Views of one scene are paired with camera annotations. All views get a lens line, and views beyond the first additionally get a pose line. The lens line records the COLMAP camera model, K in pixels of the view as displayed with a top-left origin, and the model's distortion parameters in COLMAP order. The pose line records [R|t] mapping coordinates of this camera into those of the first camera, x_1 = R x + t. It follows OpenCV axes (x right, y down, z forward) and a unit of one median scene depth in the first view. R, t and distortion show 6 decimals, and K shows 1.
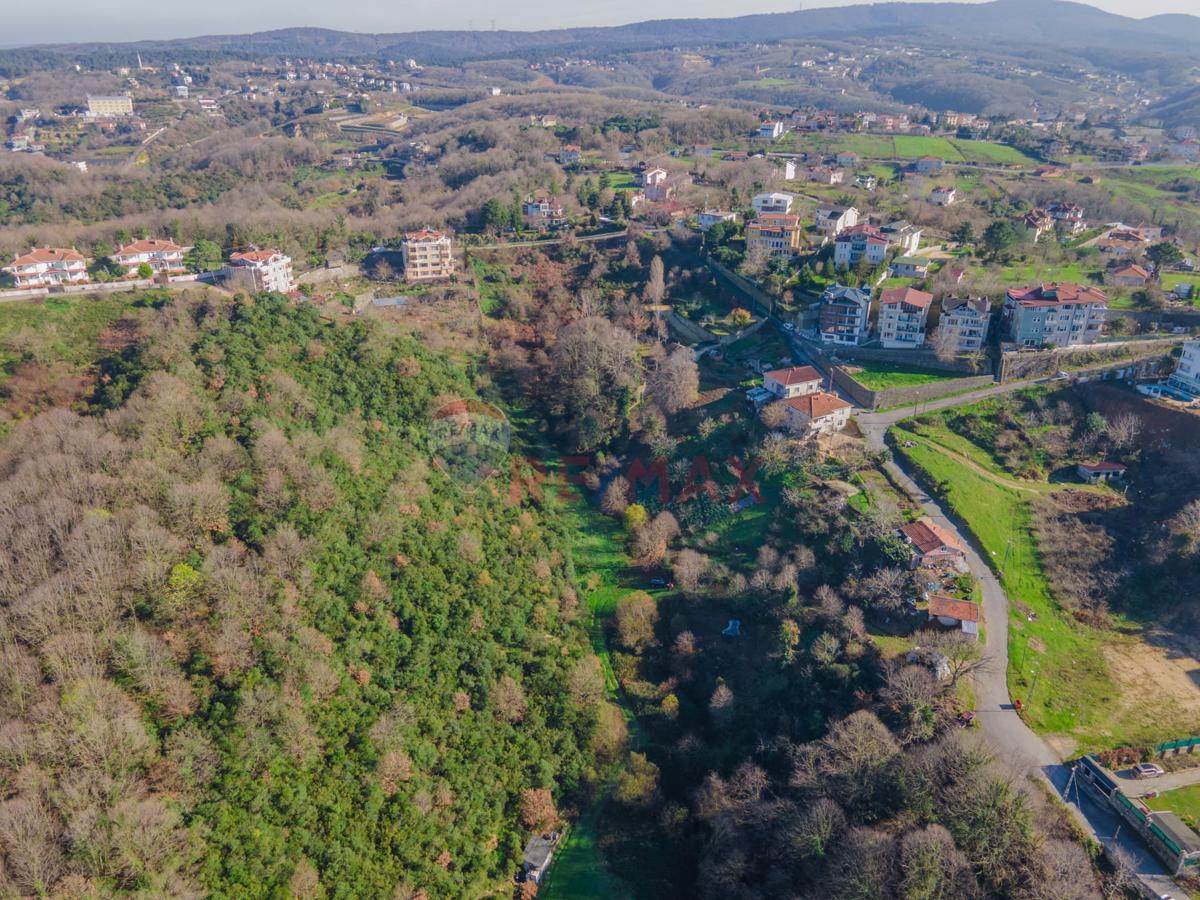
lens RADIAL K [[877.2, 0, 600.0], [0, 877.2, 450.0], [0, 0, 1]] dist [0.032643, 0.034716]
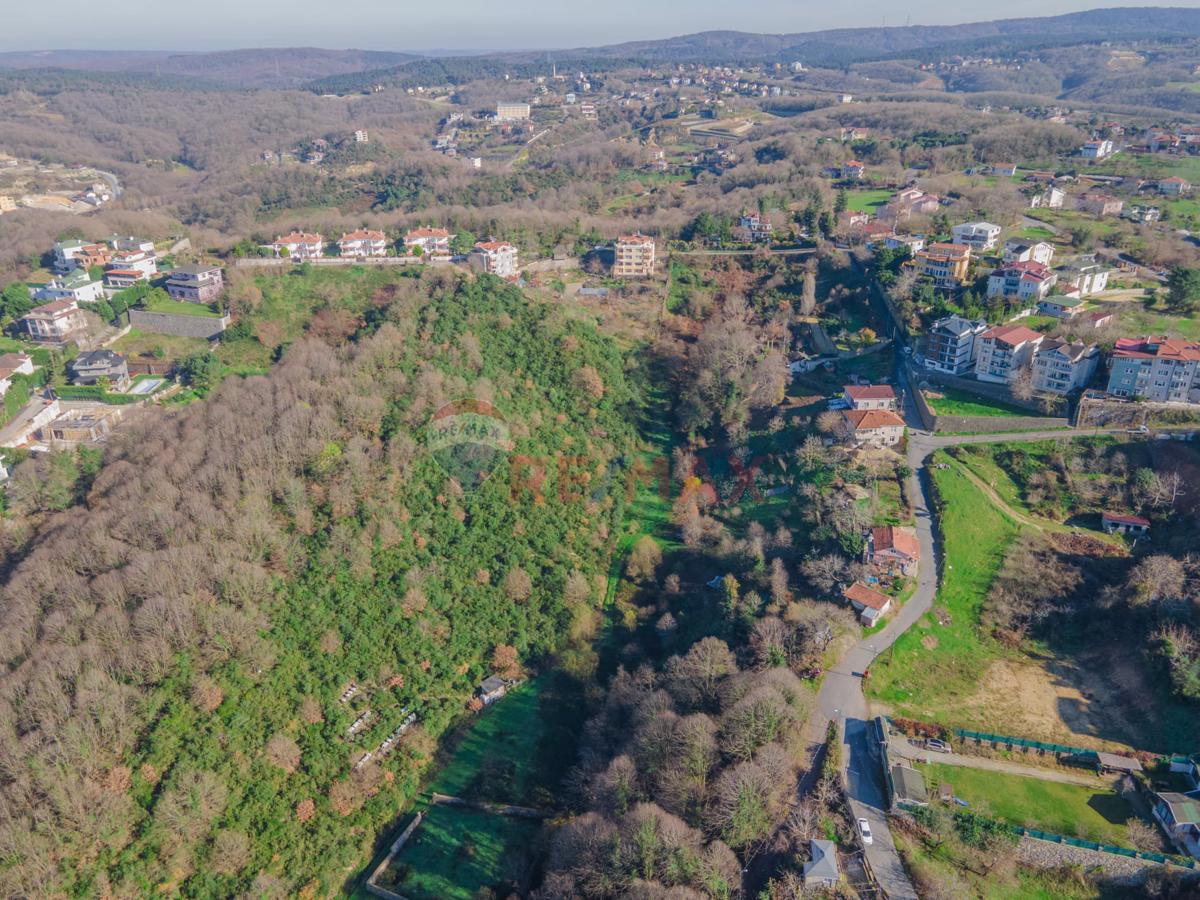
lens RADIAL K [[877.2, 0, 600.0], [0, 877.2, 450.0], [0, 0, 1]] dist [0.032643, 0.034716]
pose [[0.910269, 0.168515, -0.378171, 0.295552], [-0.167078, 0.985254, 0.036872, 0.002841], [0.378808, 0.029621, 0.925001, -0.131284]]
